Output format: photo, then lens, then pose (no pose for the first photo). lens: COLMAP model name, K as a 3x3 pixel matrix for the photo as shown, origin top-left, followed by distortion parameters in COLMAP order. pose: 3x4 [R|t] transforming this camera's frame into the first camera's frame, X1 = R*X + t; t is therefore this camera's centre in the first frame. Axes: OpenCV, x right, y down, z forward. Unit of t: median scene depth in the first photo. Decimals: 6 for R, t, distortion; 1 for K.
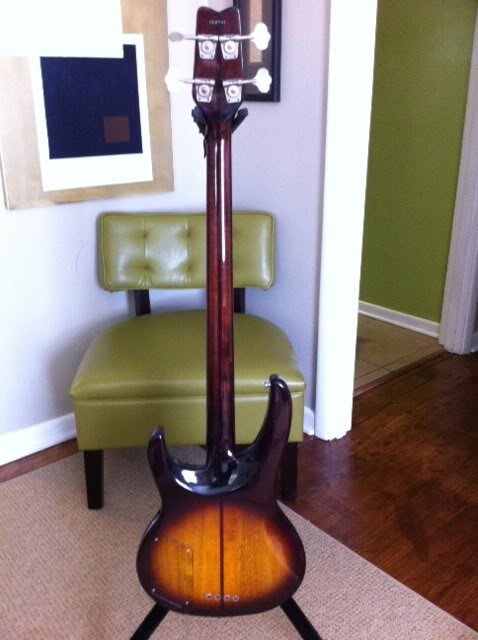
lens RADIAL K [[591.5, 0, 239.0], [0, 591.5, 320.0], [0, 0, 1]] dist [0.009176, -0.172068]
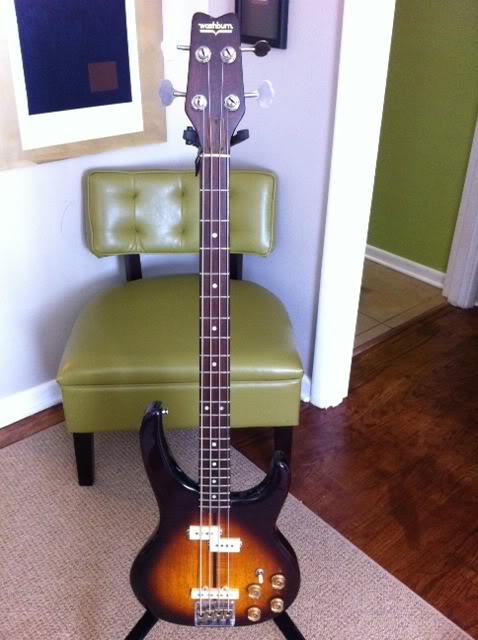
lens RADIAL K [[597.7, 0, 239.0], [0, 597.7, 320.0], [0, 0, 1]] dist [0.005901, -0.182280]
pose [[0.999756, 0.020378, 0.008467, -0.001341], [-0.021495, 0.986095, 0.164789, -0.111207], [-0.004991, -0.164931, 0.986293, 0.052205]]
